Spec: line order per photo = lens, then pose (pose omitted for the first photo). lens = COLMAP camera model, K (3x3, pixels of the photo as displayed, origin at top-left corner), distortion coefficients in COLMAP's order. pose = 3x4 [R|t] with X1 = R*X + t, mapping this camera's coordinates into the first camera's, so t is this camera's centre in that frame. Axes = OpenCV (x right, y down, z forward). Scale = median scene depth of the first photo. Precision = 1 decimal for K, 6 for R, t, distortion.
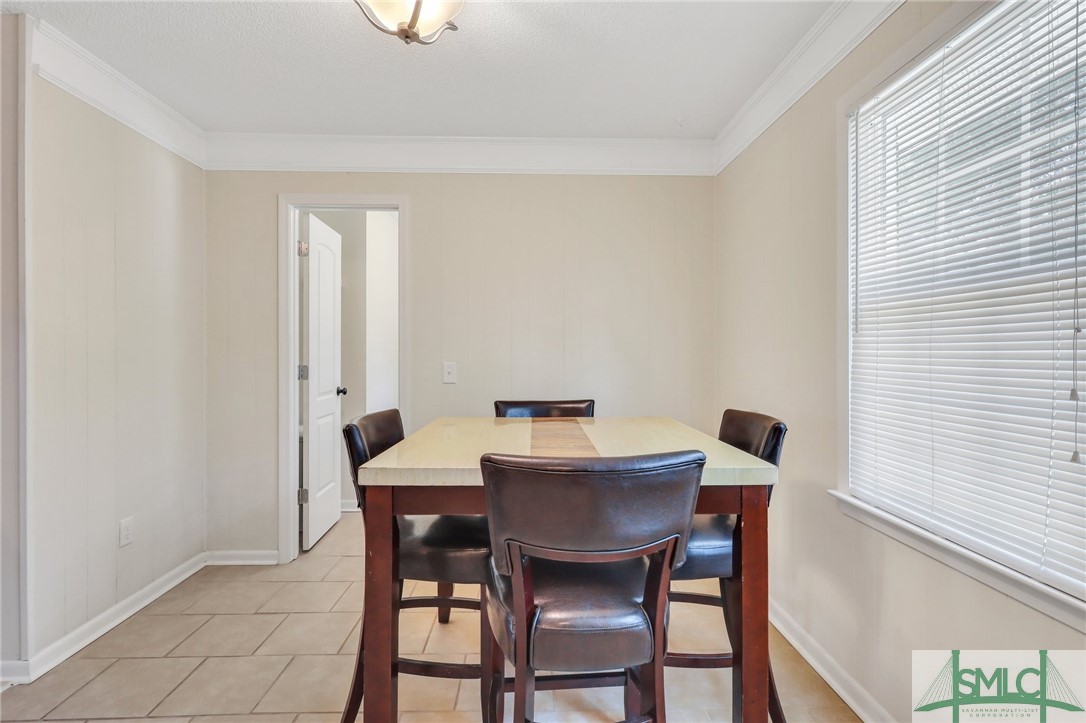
lens RADIAL K [[508.3, 0, 545.5], [0, 508.3, 353.4], [0, 0, 1]] dist [0.005158, -0.000615]
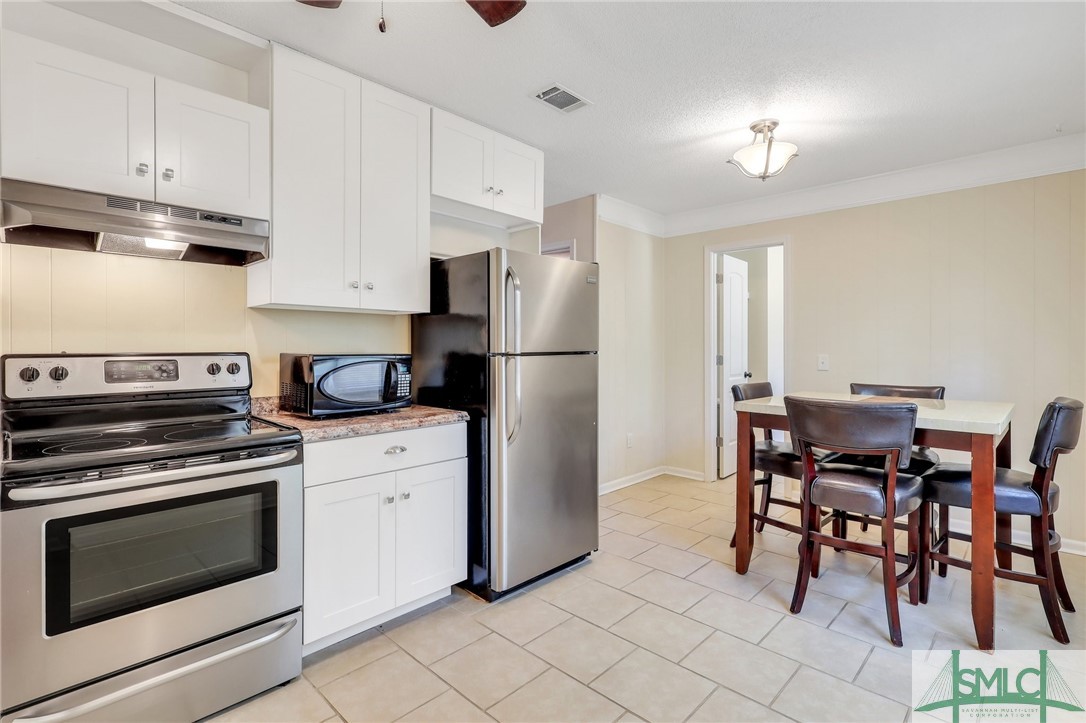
lens RADIAL K [[508.3, 0, 546.4], [0, 508.3, 351.9], [0, 0, 1]] dist [0.005158, -0.000615]
pose [[0.697435, 0.005170, -0.716630, 0.374854], [0.002125, 0.999955, 0.009281, -0.004103], [0.716645, -0.007996, 0.697392, -0.638131]]
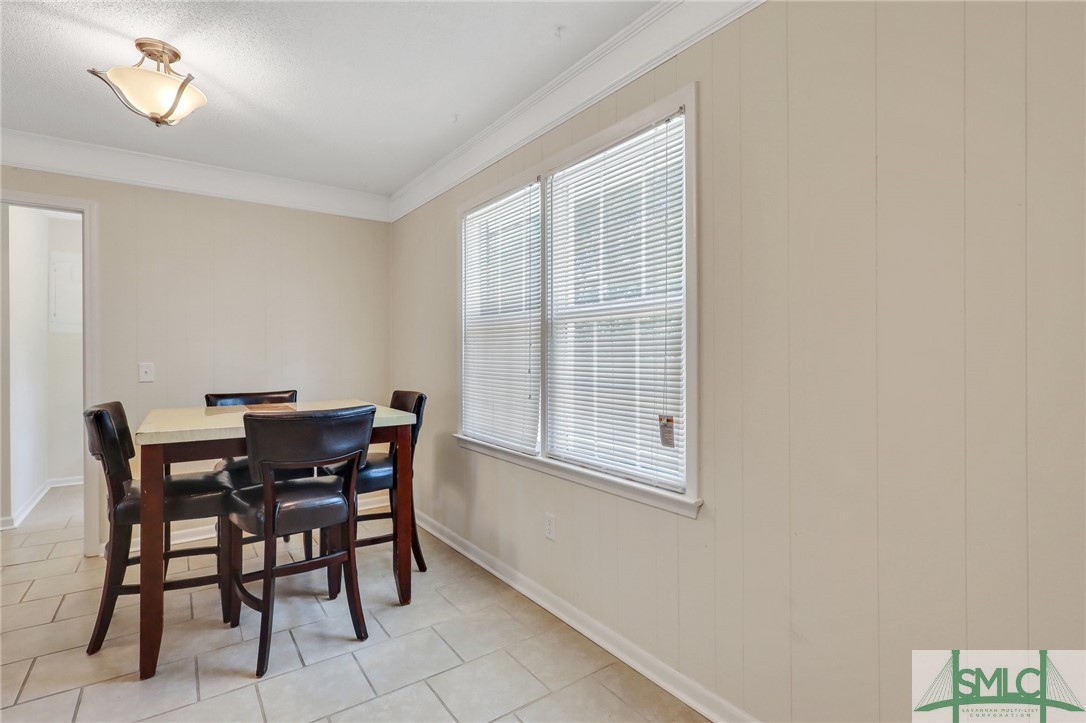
lens RADIAL K [[508.3, 0, 535.1], [0, 508.3, 355.9], [0, 0, 1]] dist [0.005158, -0.000615]
pose [[0.838200, -0.001358, 0.545362, -0.126218], [-0.000637, 0.999994, 0.003469, -0.000053], [-0.545363, -0.003255, 0.838194, -0.514241]]
